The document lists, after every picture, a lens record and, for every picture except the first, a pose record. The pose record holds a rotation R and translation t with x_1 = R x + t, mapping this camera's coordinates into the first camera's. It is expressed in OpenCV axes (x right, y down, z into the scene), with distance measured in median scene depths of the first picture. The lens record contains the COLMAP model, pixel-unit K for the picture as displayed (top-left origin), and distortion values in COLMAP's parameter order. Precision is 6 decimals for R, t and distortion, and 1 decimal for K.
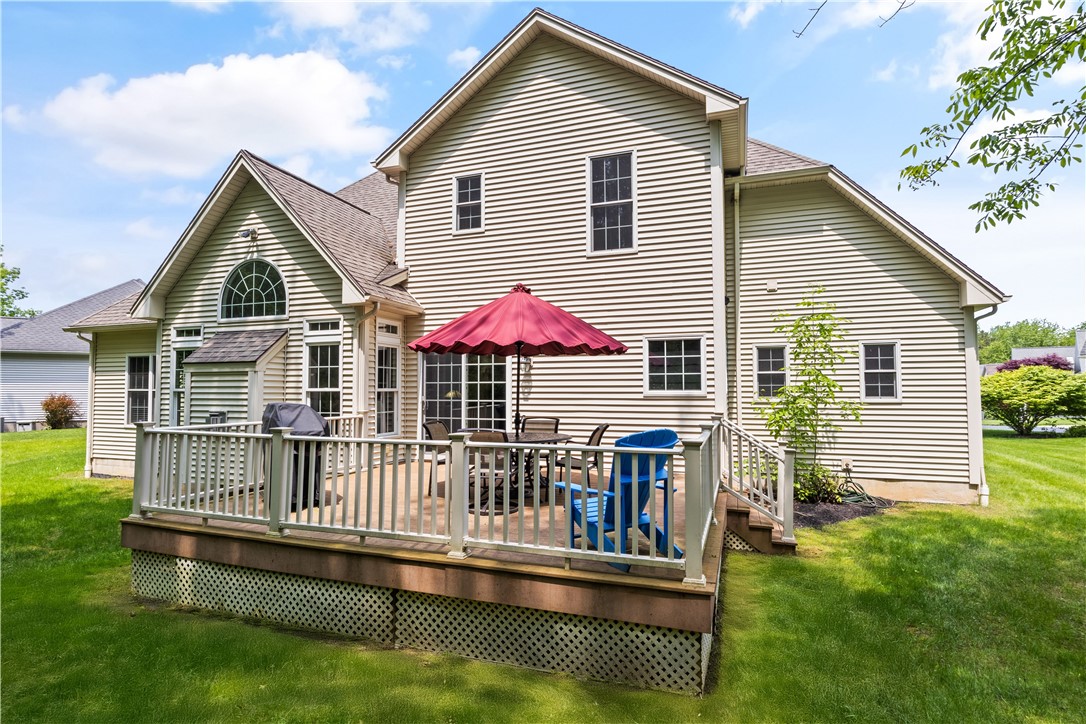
lens RADIAL K [[545.8, 0, 541.1], [0, 545.8, 358.8], [0, 0, 1]] dist [-0.002894, 0.000250]
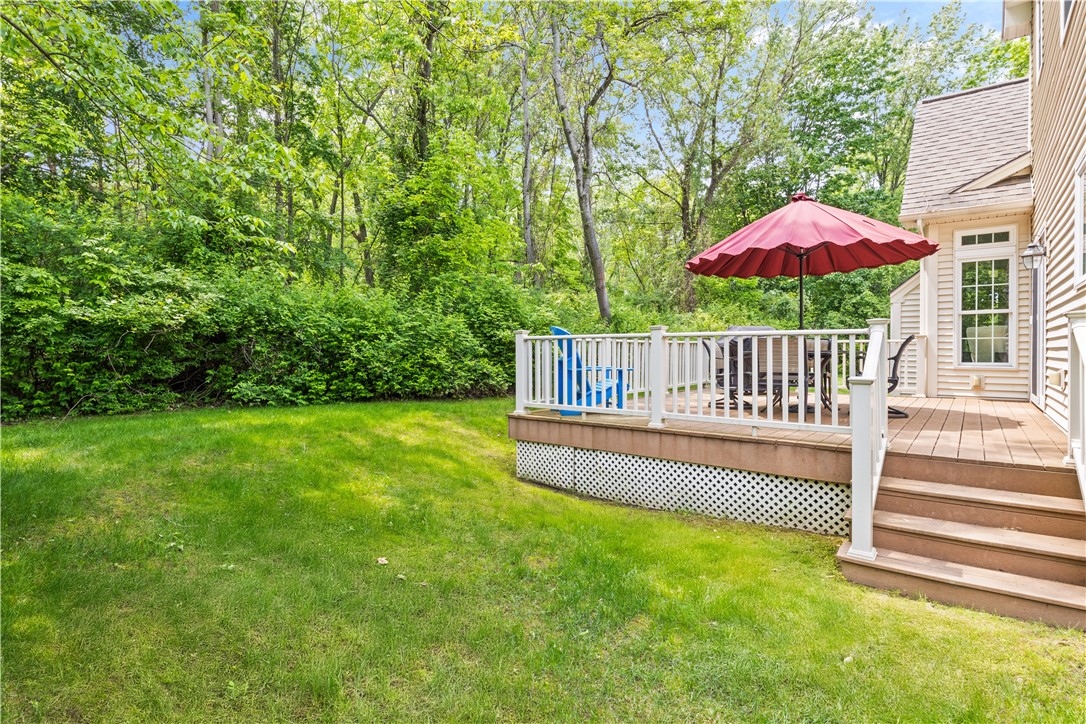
lens RADIAL K [[545.8, 0, 545.5], [0, 545.8, 356.7], [0, 0, 1]] dist [-0.002894, 0.000250]
pose [[-0.324740, 0.010025, -0.945750, 0.772337], [0.060227, 0.998134, -0.010100, 0.098263], [0.943884, -0.060239, -0.324738, 0.652152]]
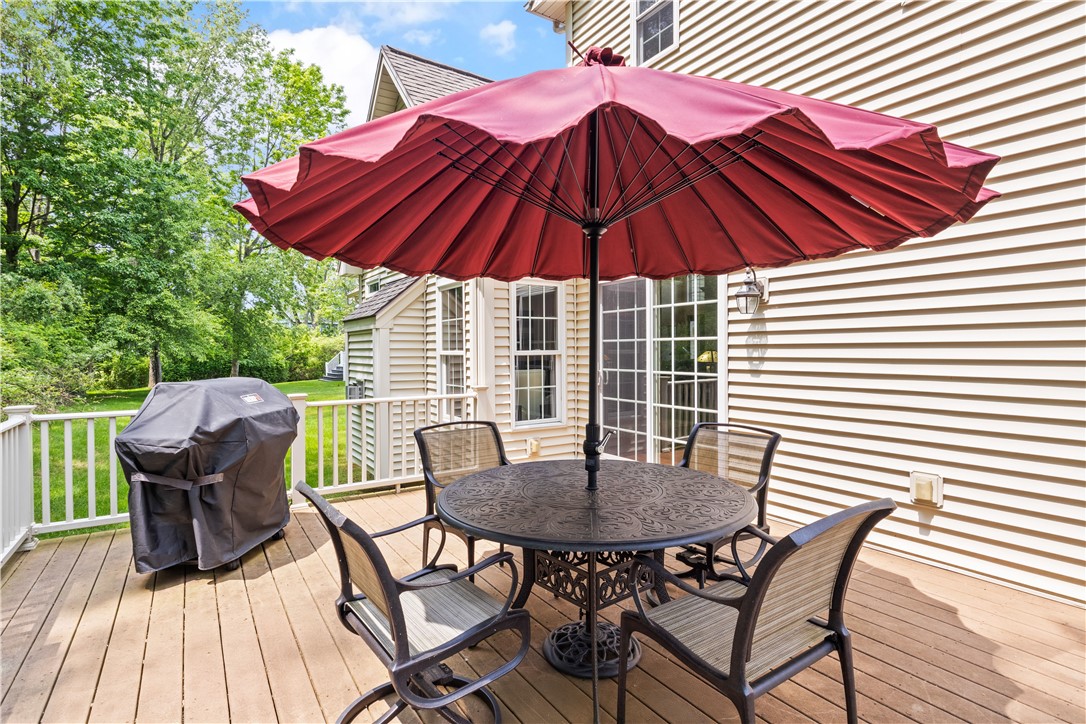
lens RADIAL K [[545.8, 0, 540.7], [0, 545.8, 353.7], [0, 0, 1]] dist [-0.002894, 0.000250]
pose [[0.792135, 0.001591, -0.610344, 0.116084], [0.042265, 0.997453, 0.057454, 0.022717], [0.608880, -0.071307, 0.790050, 0.517374]]
